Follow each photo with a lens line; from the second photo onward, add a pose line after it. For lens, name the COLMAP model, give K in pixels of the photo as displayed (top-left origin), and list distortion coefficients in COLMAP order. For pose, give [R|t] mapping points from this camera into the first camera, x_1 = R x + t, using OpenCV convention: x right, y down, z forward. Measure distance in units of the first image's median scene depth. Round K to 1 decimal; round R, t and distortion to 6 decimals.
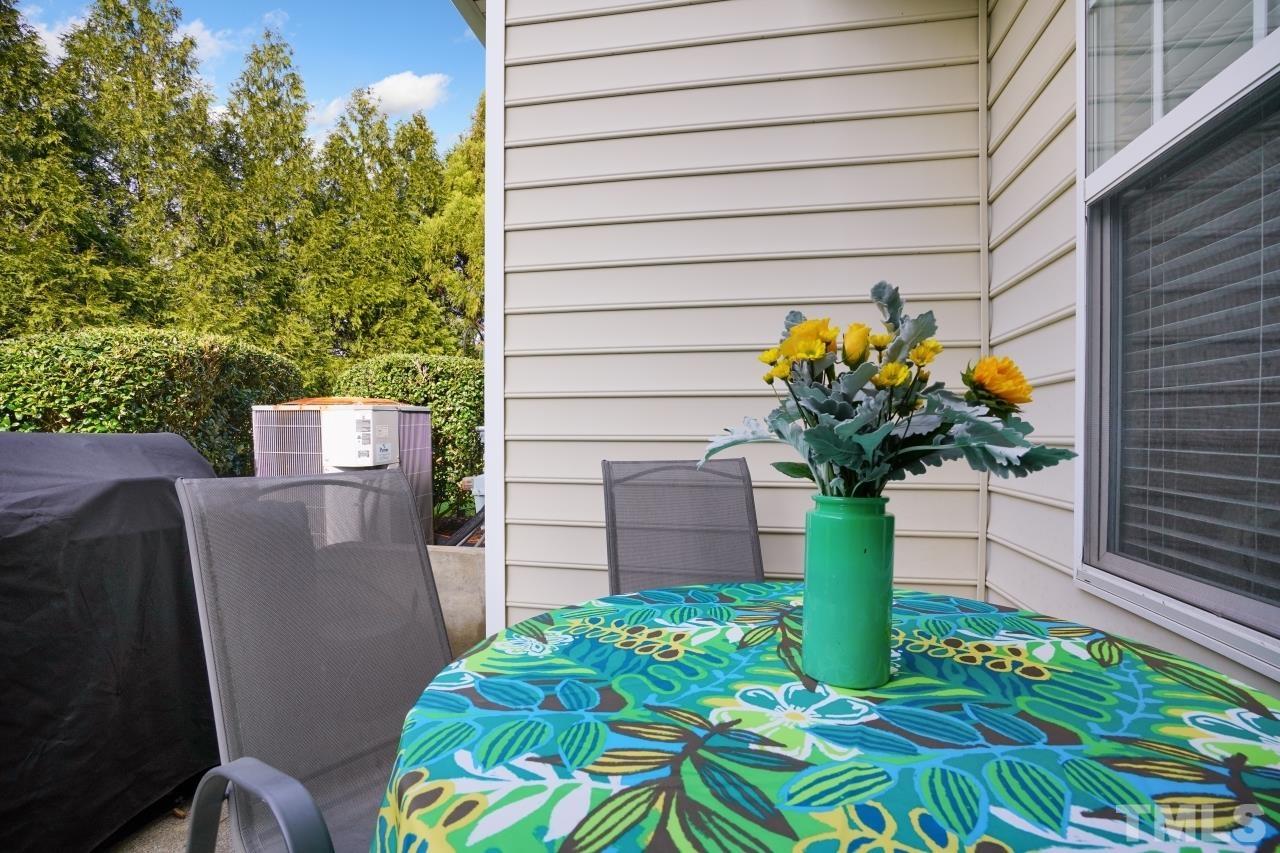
lens RADIAL K [[585.0, 0, 652.7], [0, 585.0, 442.3], [0, 0, 1]] dist [-0.060197, 0.020093]
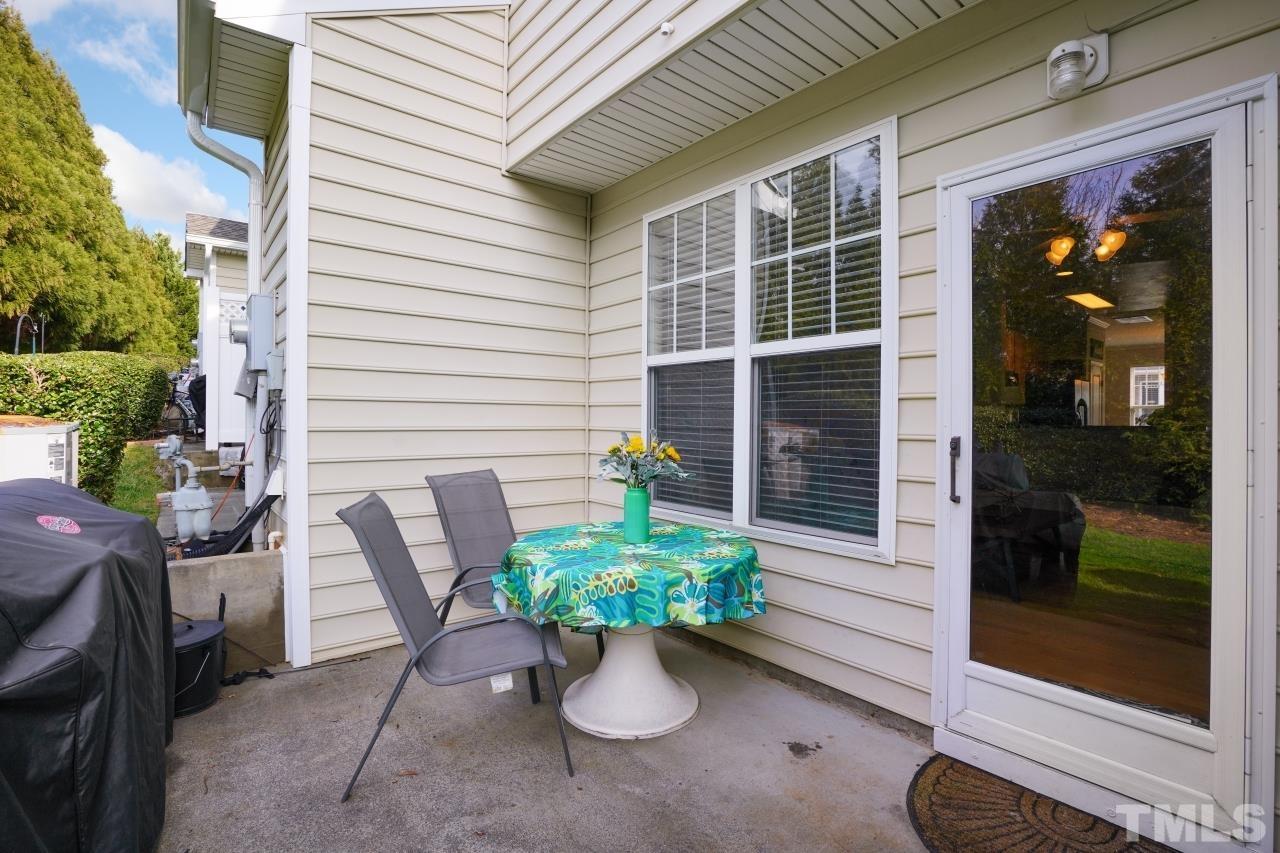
lens RADIAL K [[598.8, 0, 640.0], [0, 598.8, 426.5], [0, 0, 1]] dist [-0.059094, 0.023204]
pose [[0.661295, -0.005604, 0.750105, -0.199640], [-0.001513, 0.999960, 0.008804, -0.026721], [-0.750124, -0.006957, 0.661260, -0.117834]]
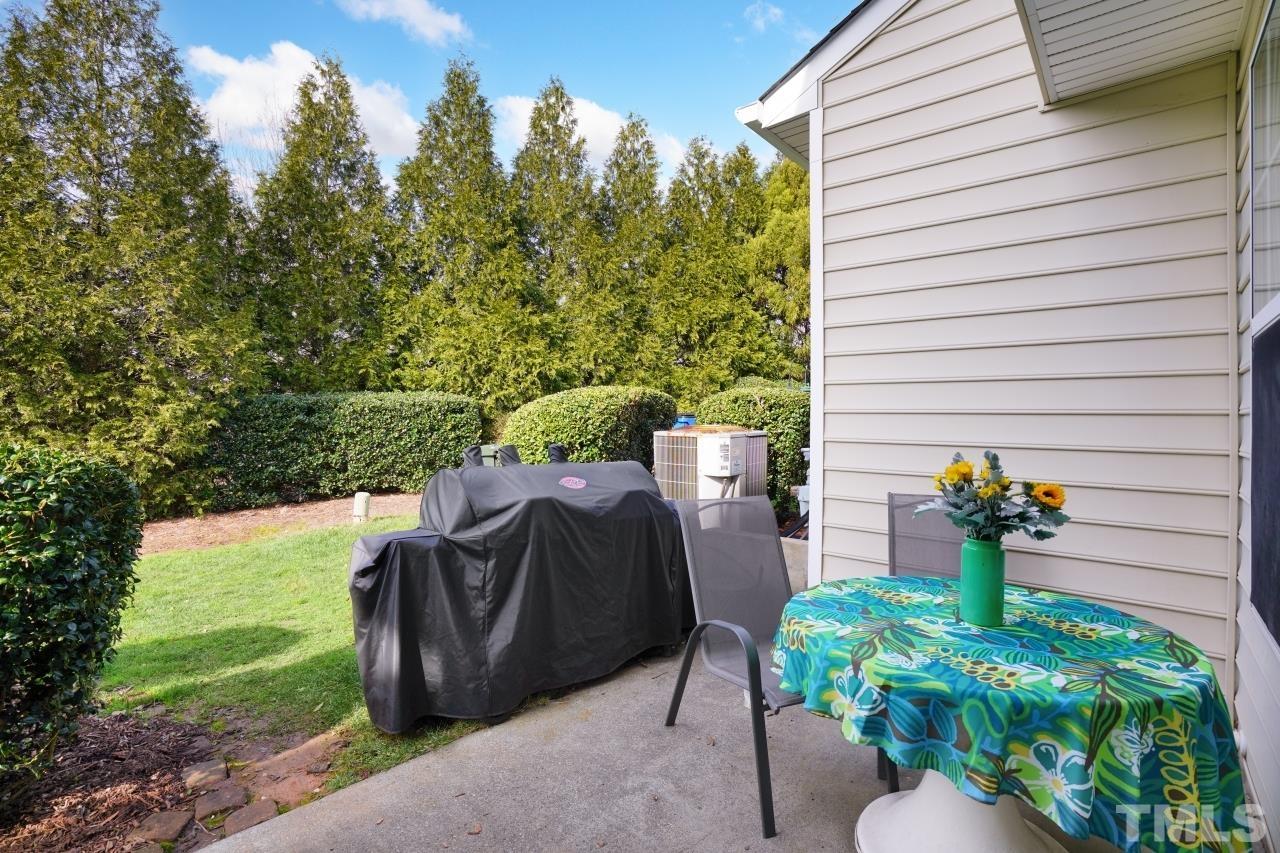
lens RADIAL K [[598.8, 0, 640.0], [0, 598.8, 426.5], [0, 0, 1]] dist [-0.059094, 0.023204]
pose [[0.856668, 0.011160, -0.515748, 0.034268], [-0.012212, 0.999925, 0.001353, -0.029637], [0.515724, 0.005140, 0.856739, -0.145402]]
